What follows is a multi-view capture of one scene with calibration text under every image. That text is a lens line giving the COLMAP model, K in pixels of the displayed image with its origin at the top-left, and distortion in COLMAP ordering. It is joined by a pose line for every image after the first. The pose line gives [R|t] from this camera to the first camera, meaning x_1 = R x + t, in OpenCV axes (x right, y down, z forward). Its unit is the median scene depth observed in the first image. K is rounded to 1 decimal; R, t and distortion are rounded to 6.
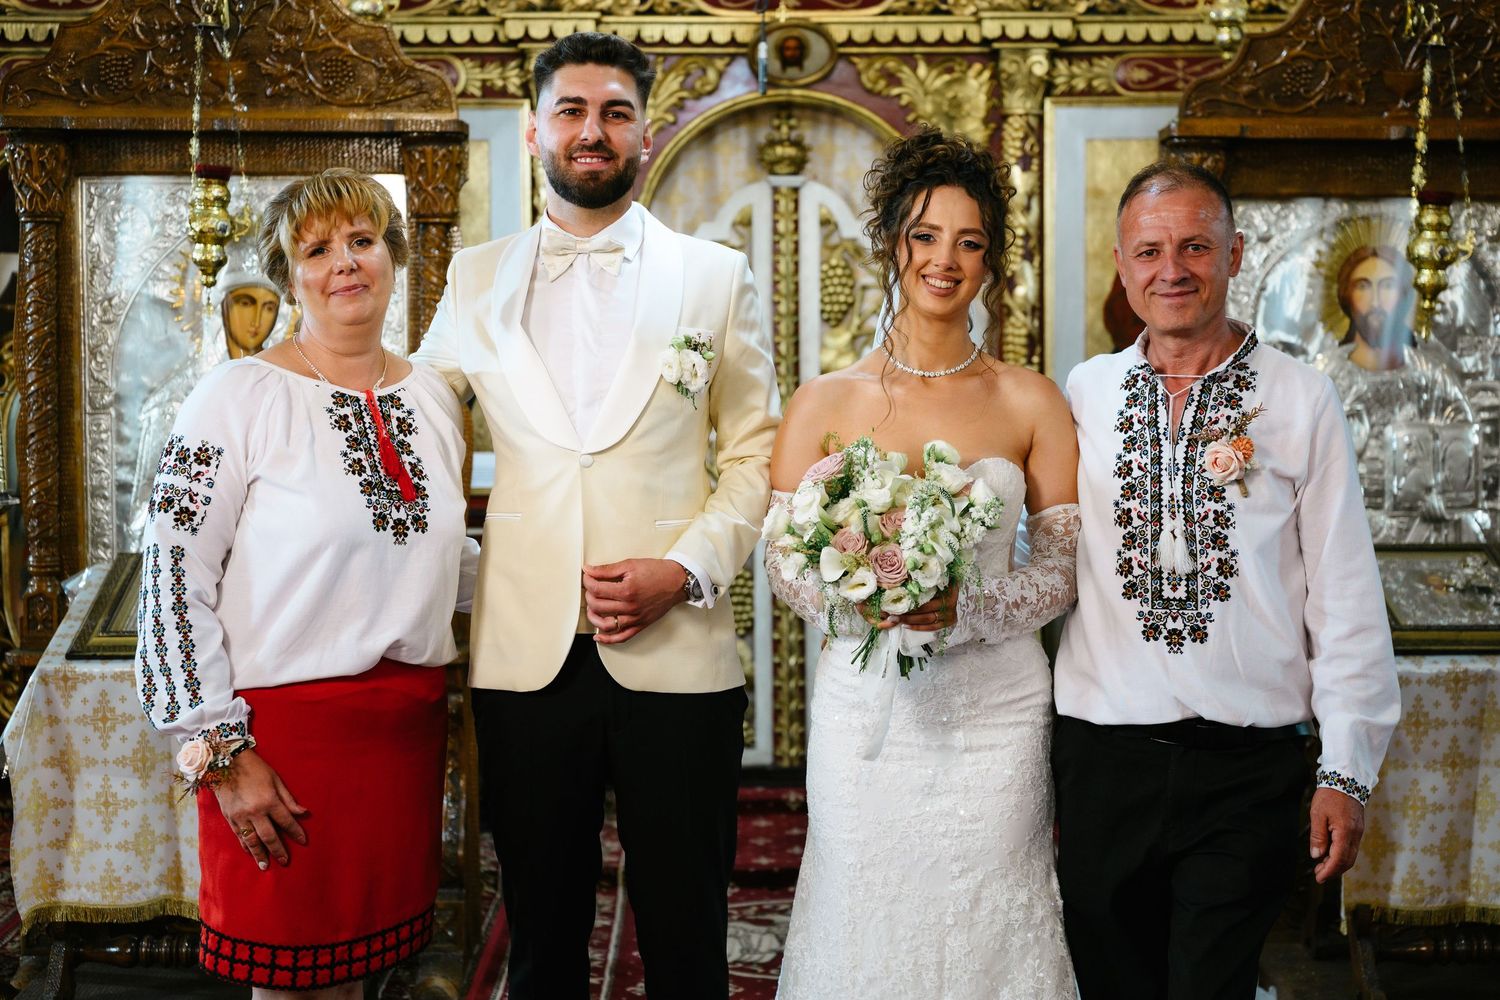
lens RADIAL K [[2385.1, 0, 771.4], [0, 2385.1, 494.8], [0, 0, 1]] dist [-0.010662, 0.061687]
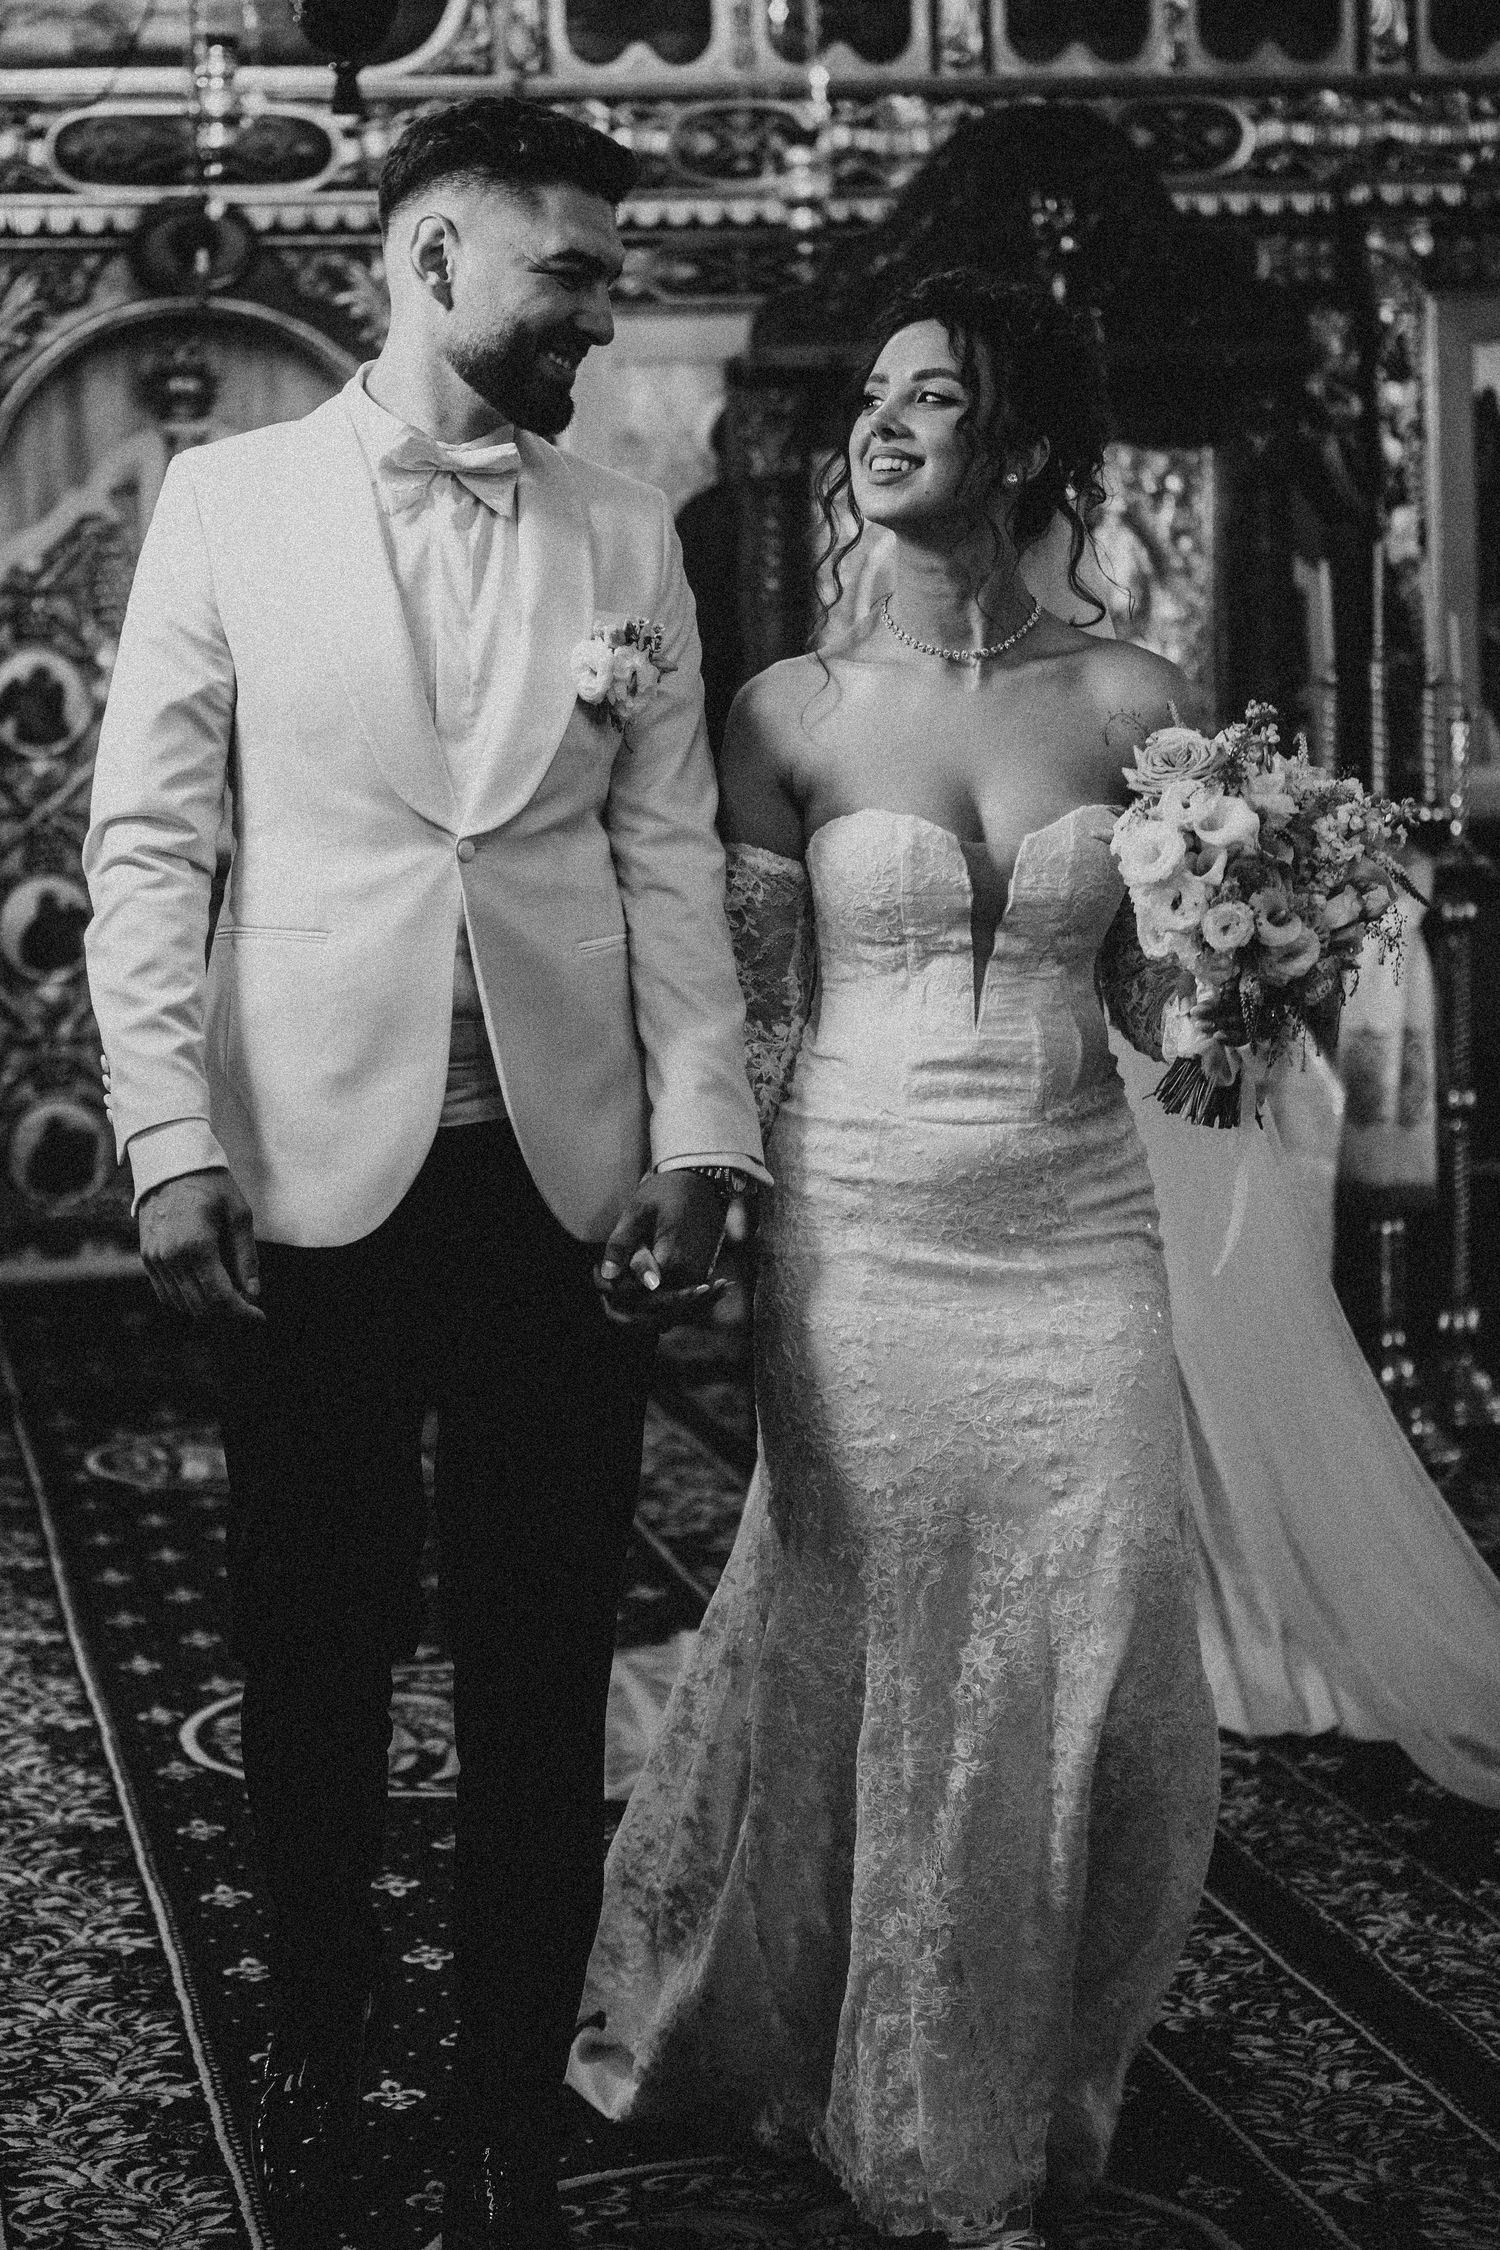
lens RADIAL K [[4579.1, 0, 632.6], [0, 4579.1, 968.1], [0, 0, 1]] dist [0.002712, -0.124928]
pose [[0.988254, -0.032909, 0.149235, -0.091546], [0.033895, 0.999417, -0.004062, 0.046647], [-0.149014, 0.009072, 0.988793, -0.442722]]
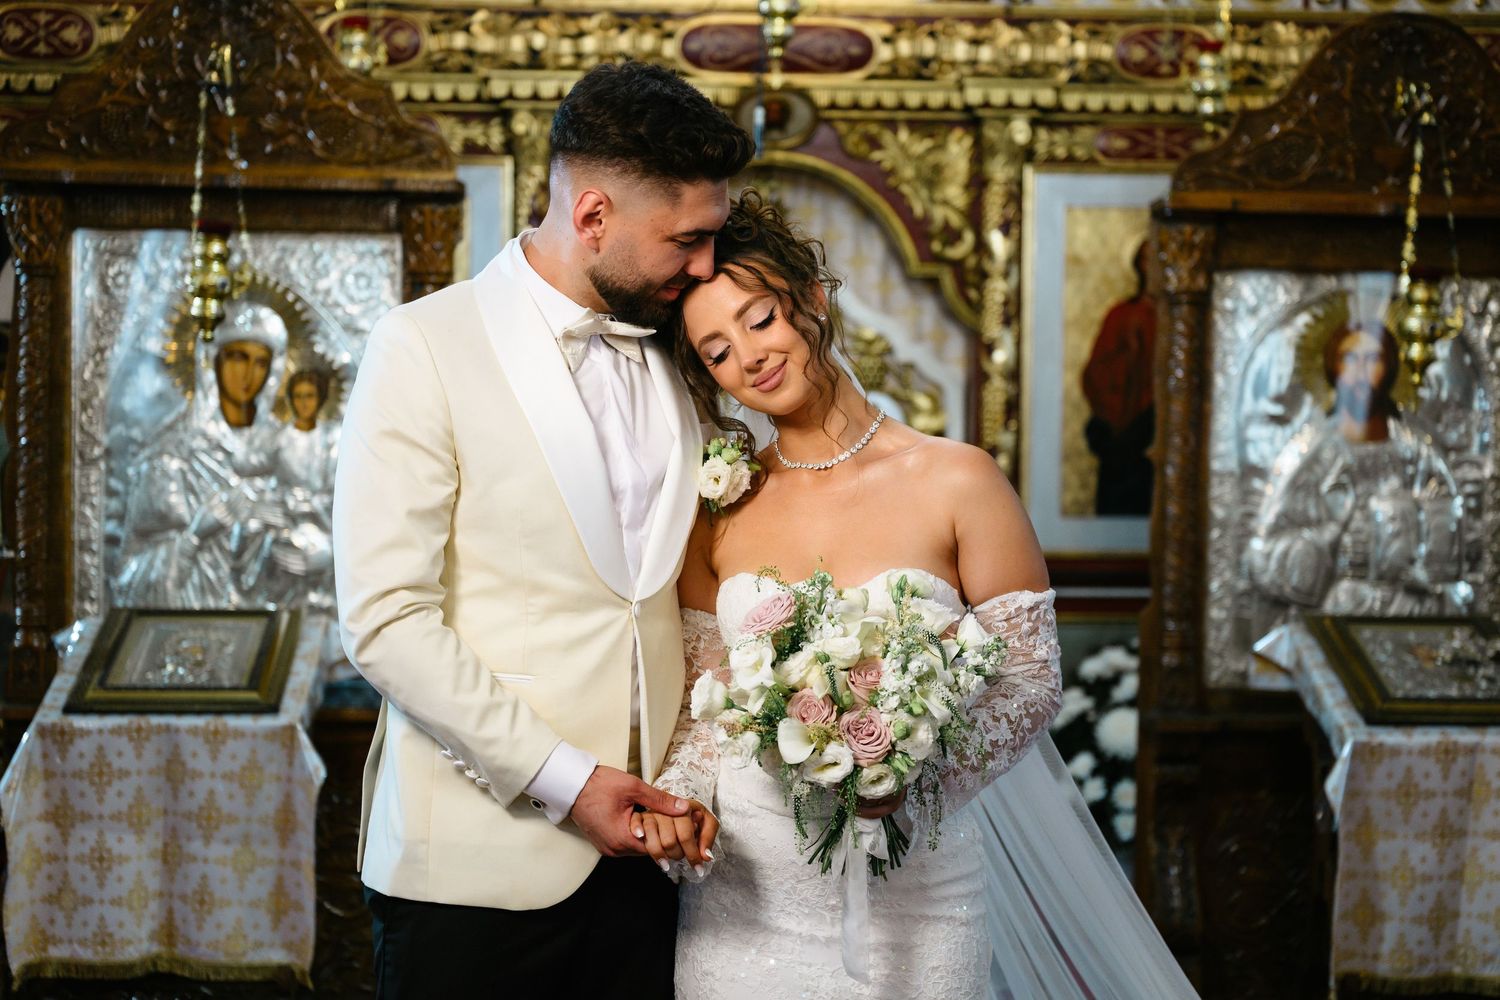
lens RADIAL K [[2424.3, 0, 750.0], [0, 2424.3, 500.0], [0, 0, 1]] dist [-0.001993, -0.000083]
pose [[0.999688, 0.014628, 0.020245, -0.025553], [-0.014188, 0.999664, -0.021707, -0.002035], [-0.020556, 0.021413, 0.999559, -0.019229]]
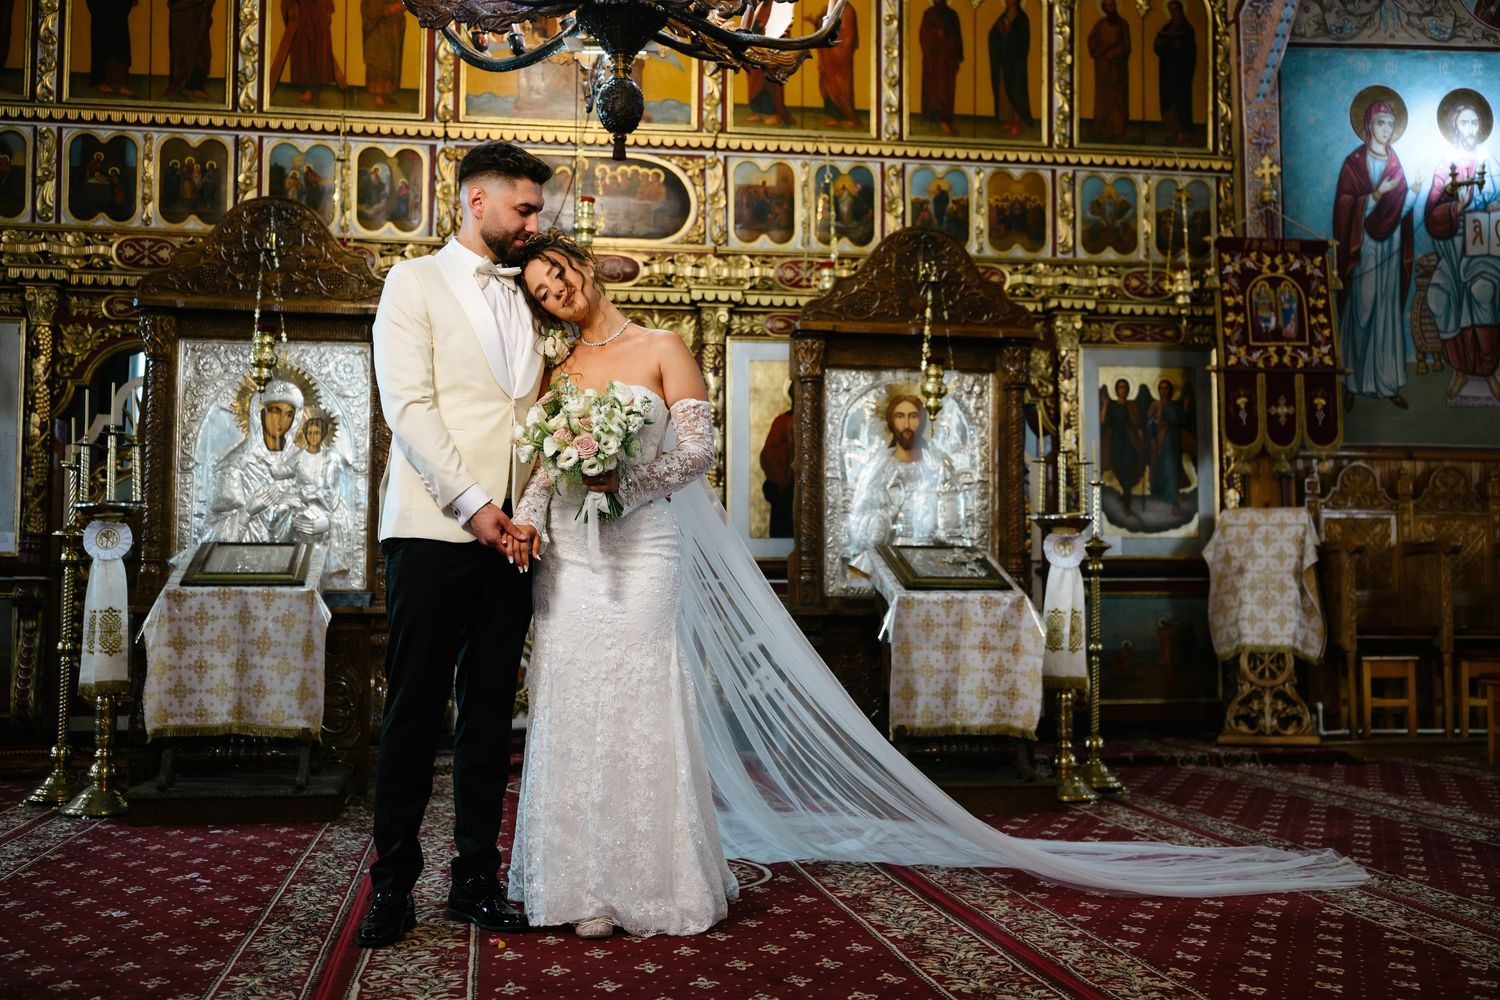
lens RADIAL K [[1639.0, 0, 750.0], [0, 1639.0, 500.0], [0, 0, 1]] dist [-0.000640, -0.000400]
pose [[0.991241, 0.013686, 0.131355, -0.031869], [0.003616, 0.991430, -0.130587, 0.141763], [-0.132017, 0.129918, 0.982697, -0.219591]]
